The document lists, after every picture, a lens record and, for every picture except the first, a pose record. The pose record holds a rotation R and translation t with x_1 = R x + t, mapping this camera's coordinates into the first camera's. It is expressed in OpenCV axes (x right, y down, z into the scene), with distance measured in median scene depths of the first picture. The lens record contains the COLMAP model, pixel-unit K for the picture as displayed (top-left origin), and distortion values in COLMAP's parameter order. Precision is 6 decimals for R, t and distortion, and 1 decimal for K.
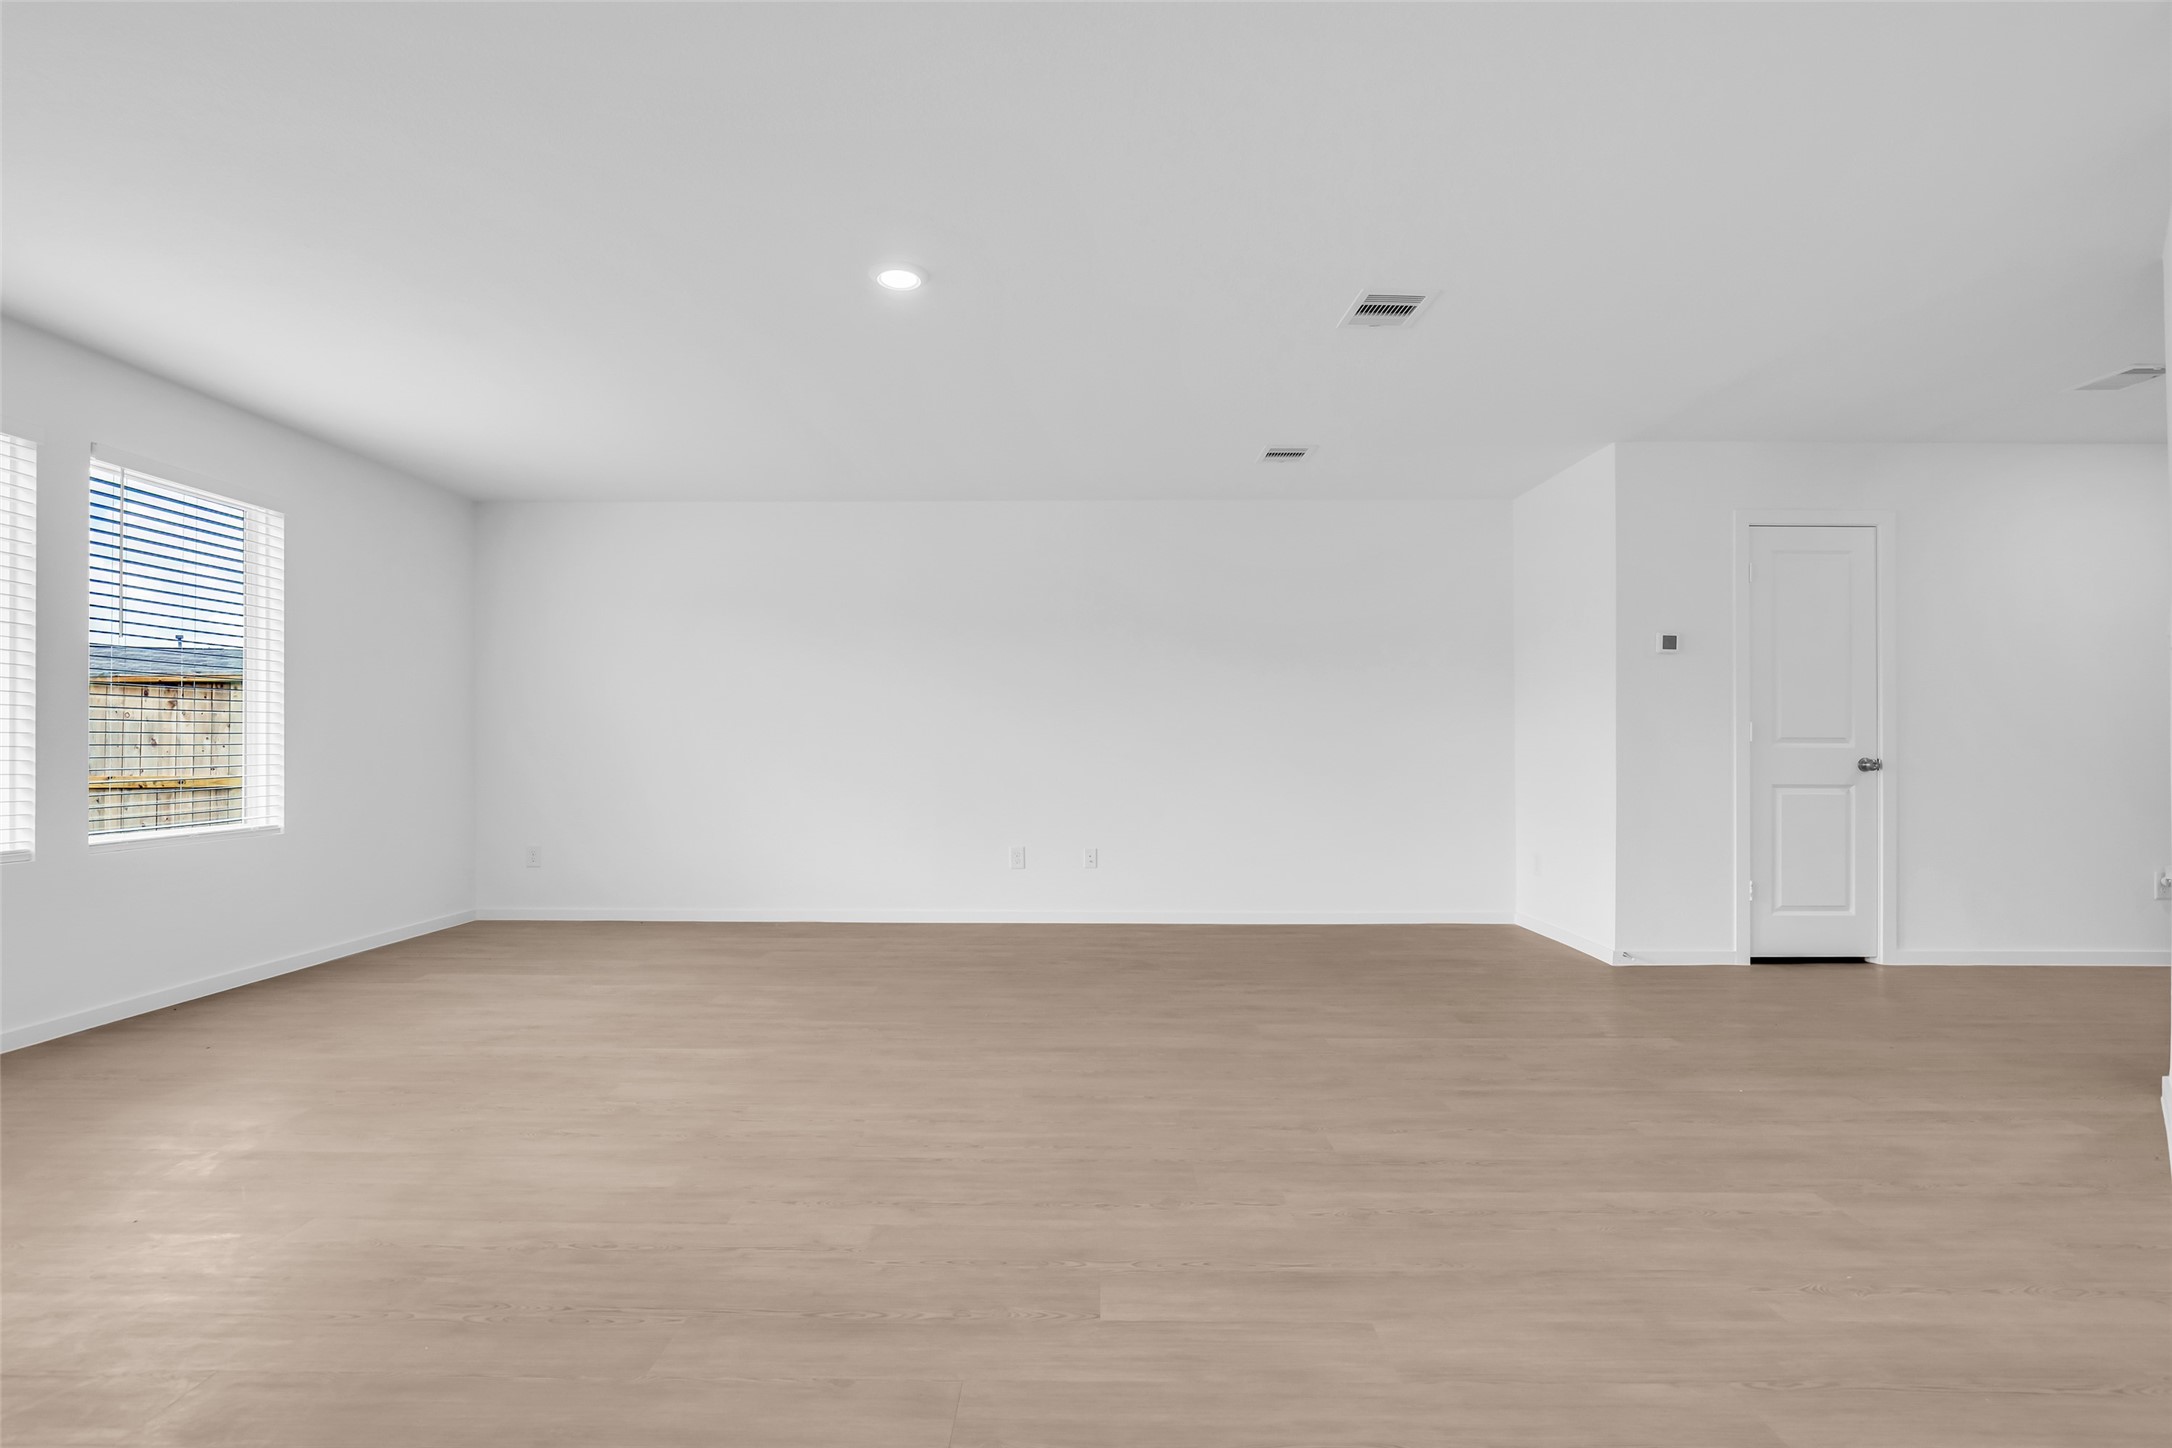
lens RADIAL K [[1006.6, 0, 1063.9], [0, 1006.6, 726.9], [0, 0, 1]] dist [-0.013938, 0.005315]
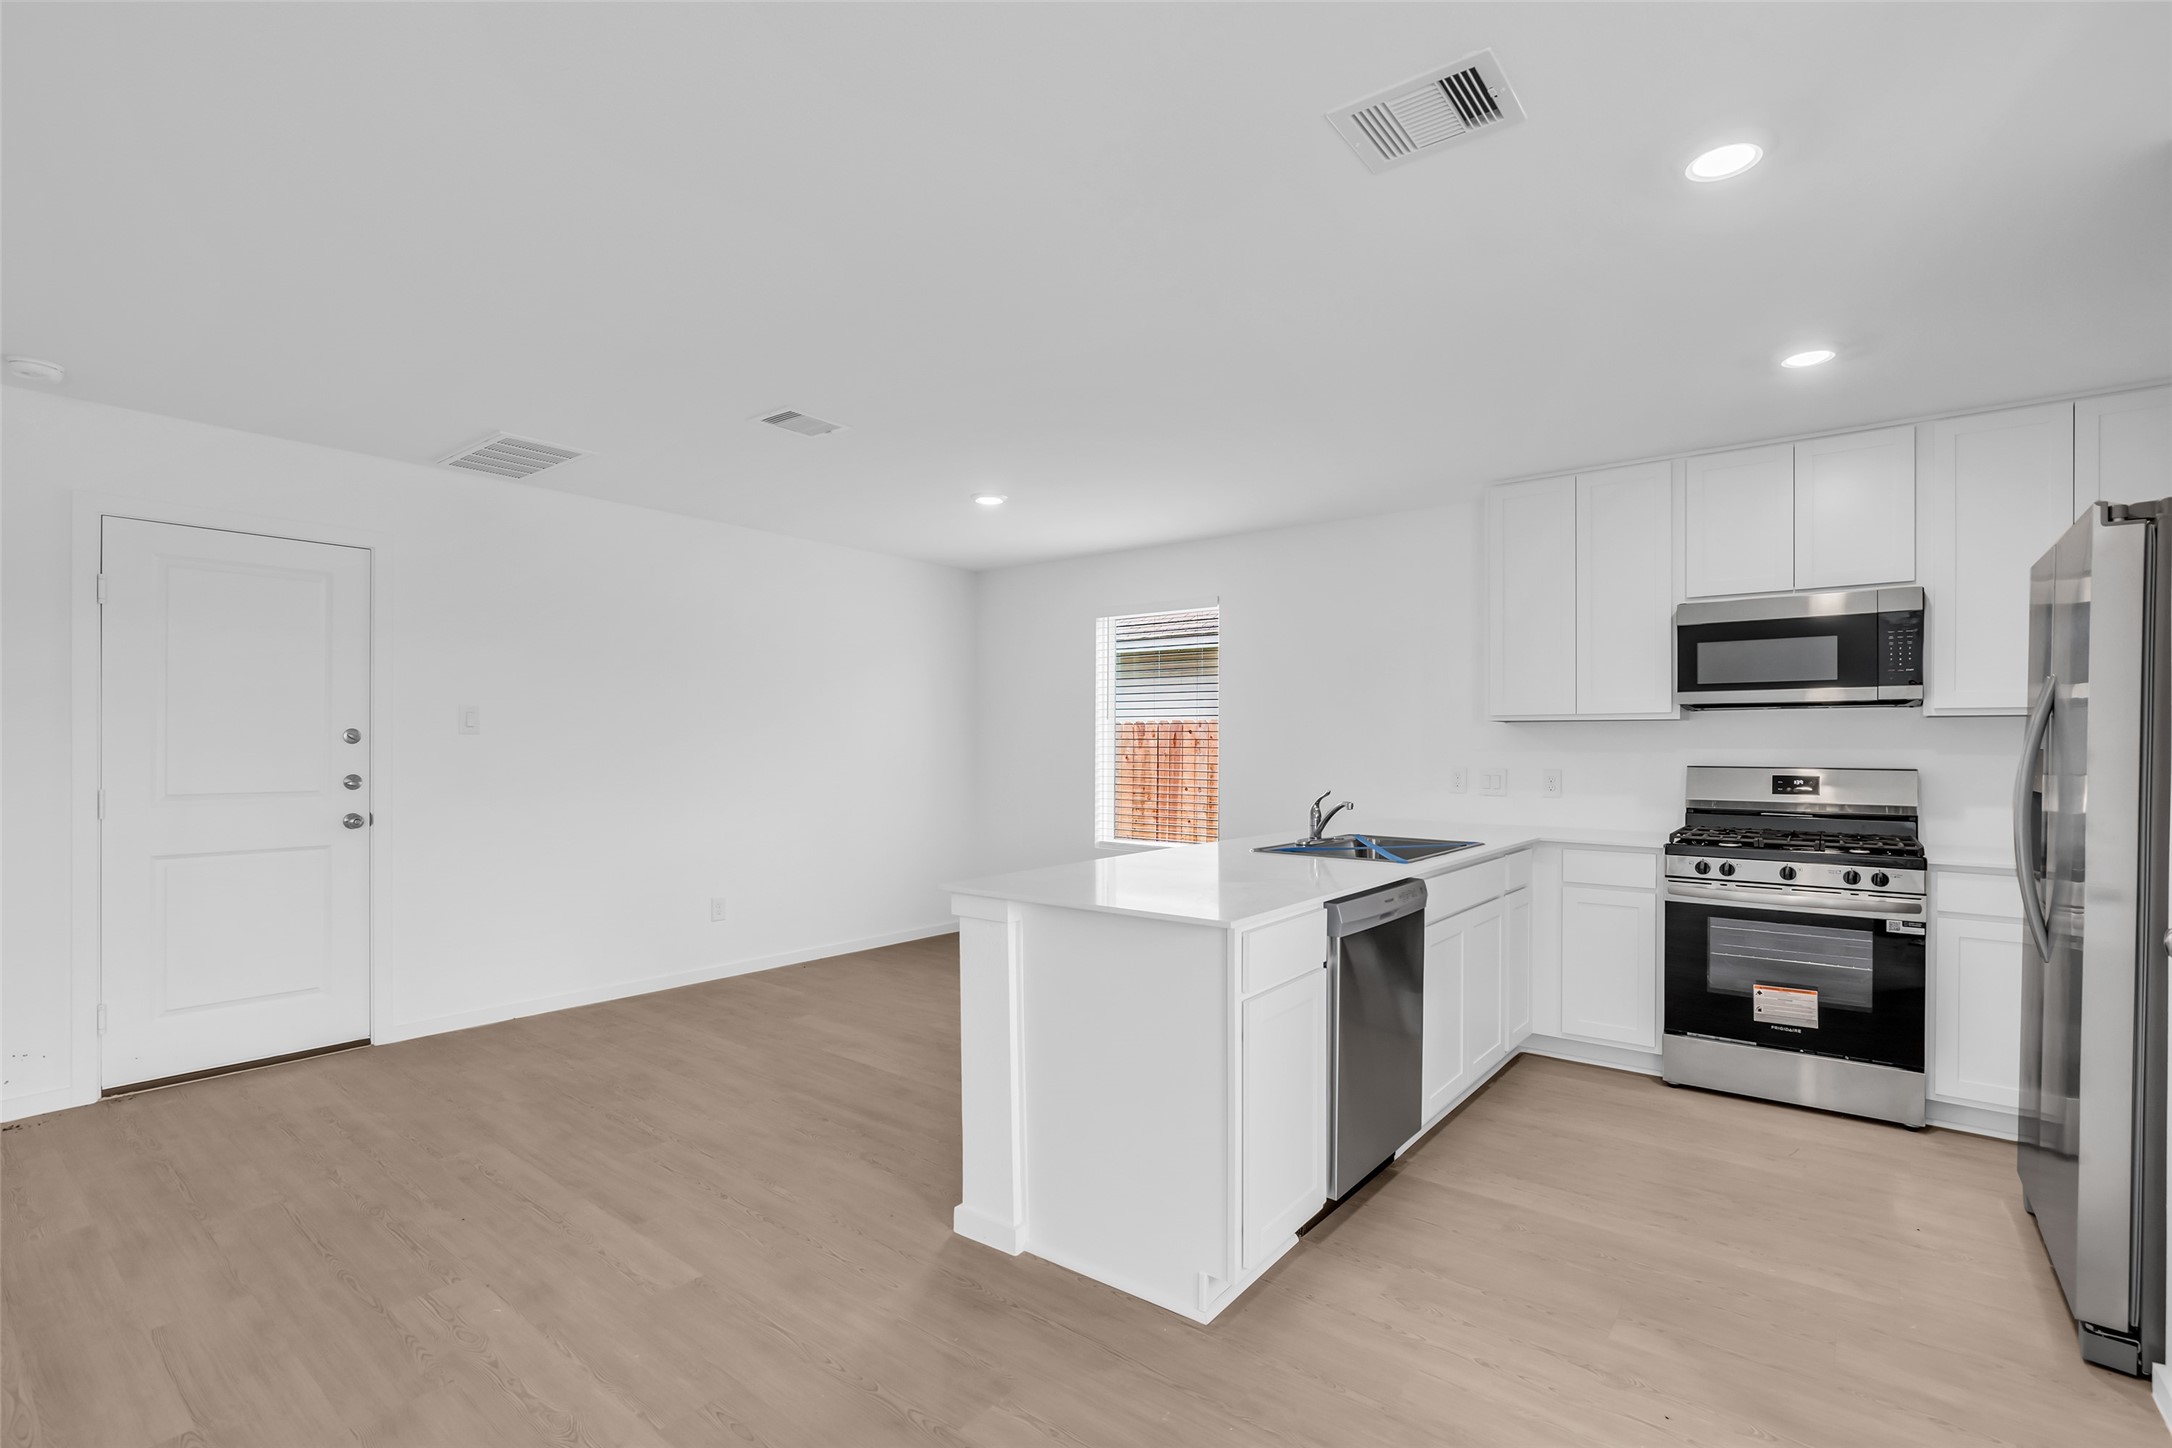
lens RADIAL K [[1006.6, 0, 1075.9], [0, 1006.6, 743.0], [0, 0, 1]] dist [-0.013938, 0.005315]
pose [[-0.799282, -0.004353, 0.600941, -0.693065], [-0.017656, 0.999712, -0.016242, -0.063390], [-0.600697, -0.023592, -0.799128, 0.682824]]
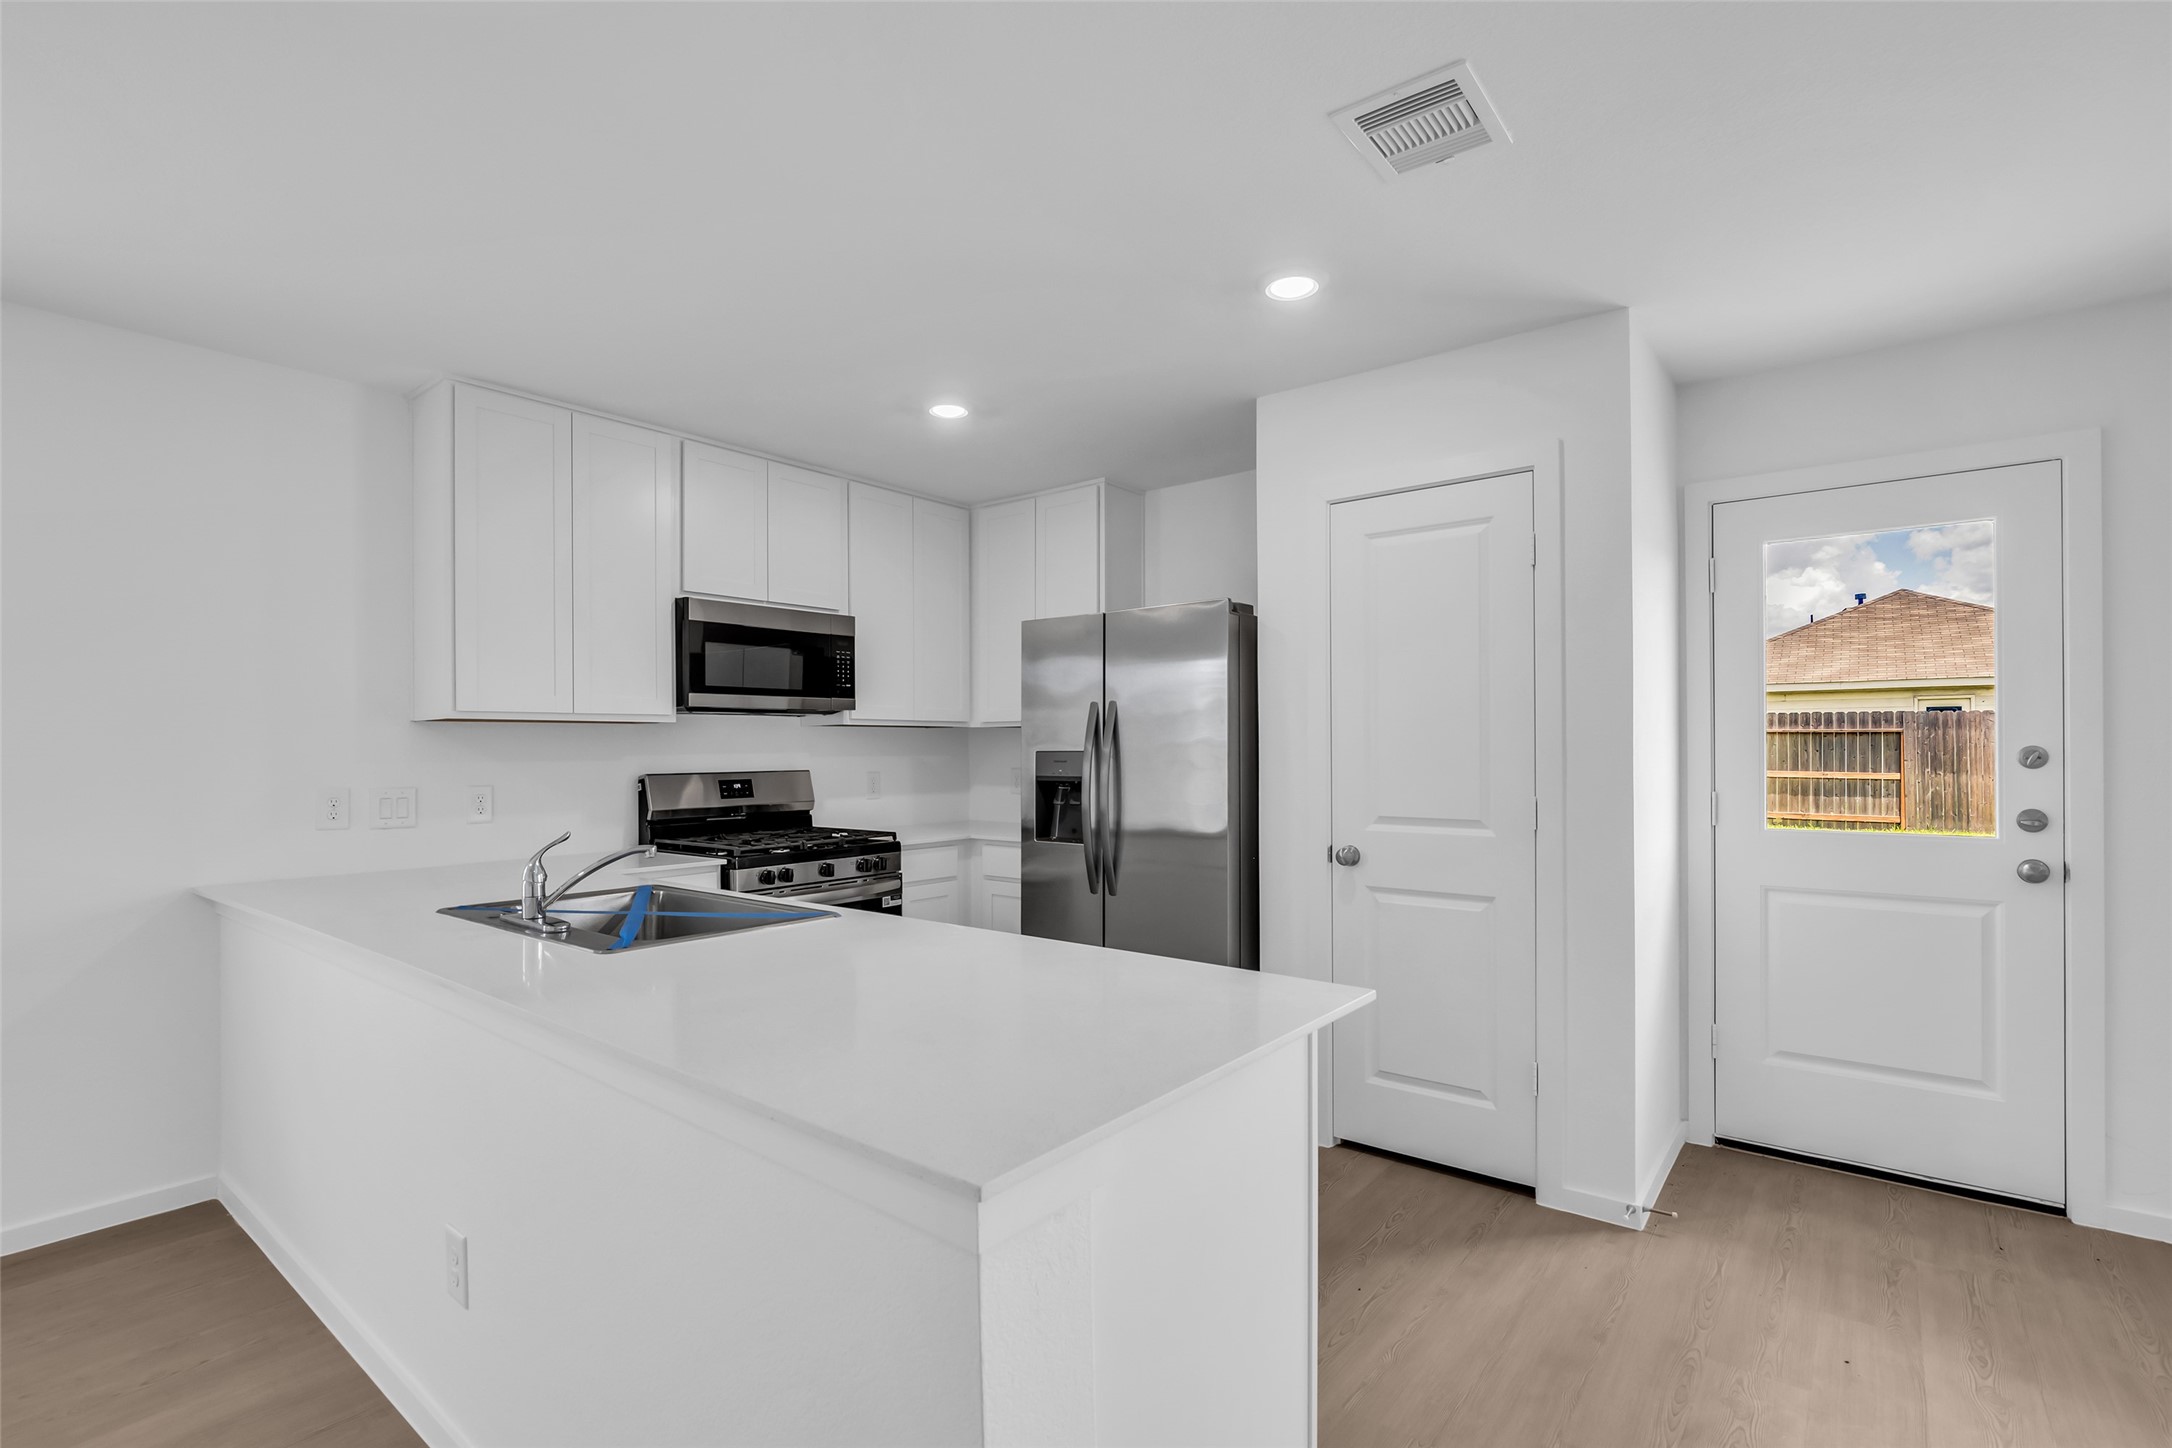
lens RADIAL K [[1006.6, 0, 1079.4], [0, 1006.6, 736.7], [0, 0, 1]] dist [-0.013938, 0.005315]
pose [[-0.605592, -0.006633, -0.795747, 0.047527], [0.021725, 0.999455, -0.024864, -0.071895], [0.795478, -0.032345, -0.605118, 0.302143]]
